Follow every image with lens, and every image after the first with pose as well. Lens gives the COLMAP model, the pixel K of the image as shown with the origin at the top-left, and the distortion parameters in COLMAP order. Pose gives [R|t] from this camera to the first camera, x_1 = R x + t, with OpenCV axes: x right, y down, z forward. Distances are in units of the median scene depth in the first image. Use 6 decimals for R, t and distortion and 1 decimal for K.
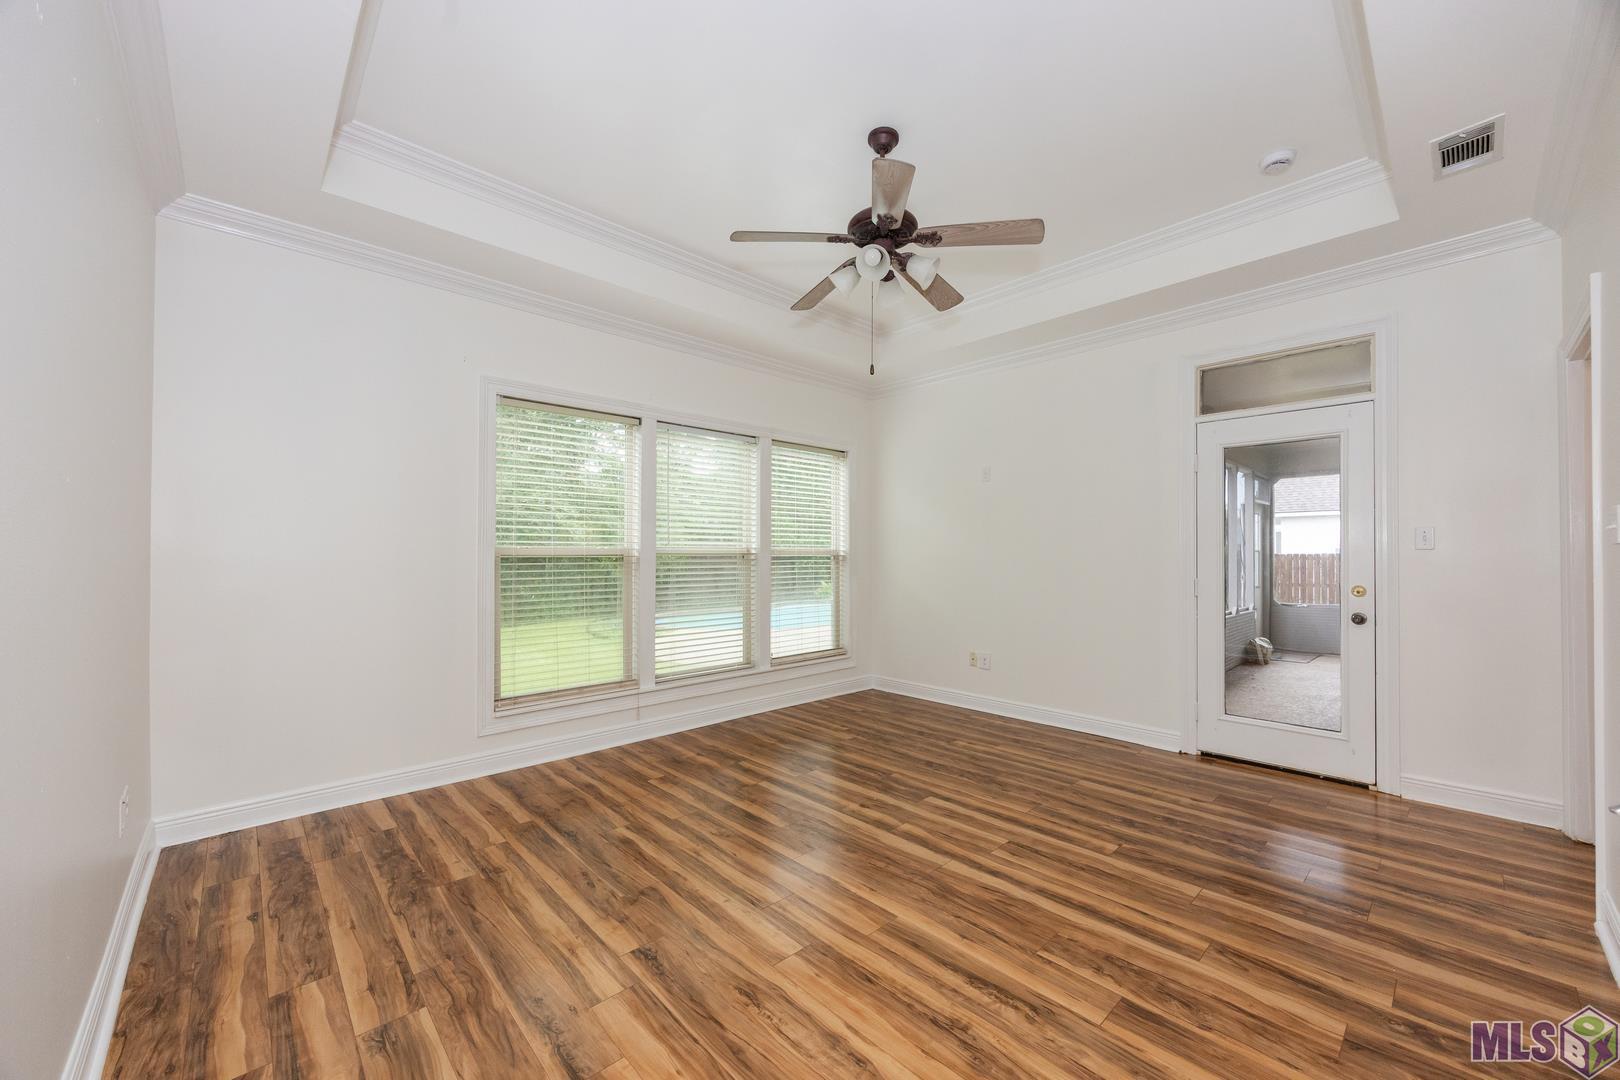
lens RADIAL K [[623.6, 0, 810.7], [0, 623.6, 549.9], [0, 0, 1]] dist [0.002270, 0.000127]
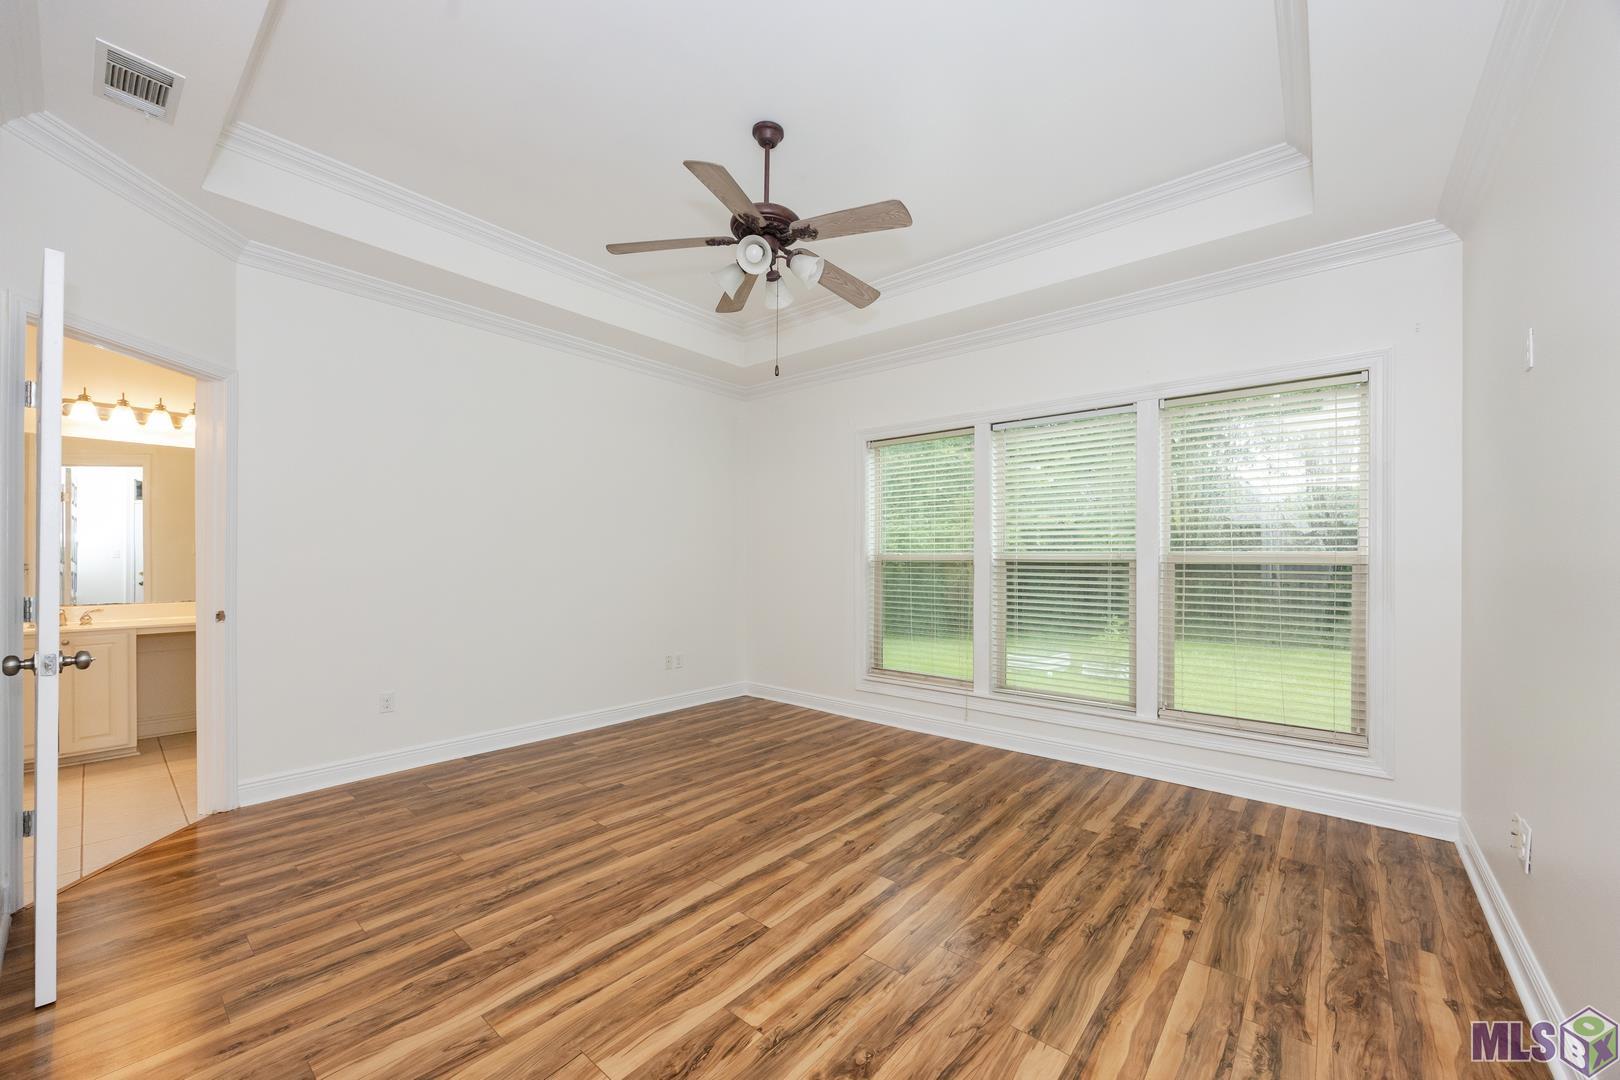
lens RADIAL K [[623.6, 0, 813.2], [0, 623.6, 555.6], [0, 0, 1]] dist [0.002270, 0.000127]
pose [[0.105028, -0.005724, -0.994453, 1.063326], [0.007087, 0.999962, -0.005007, 0.003927], [0.994444, -0.006522, 0.105065, 0.939197]]
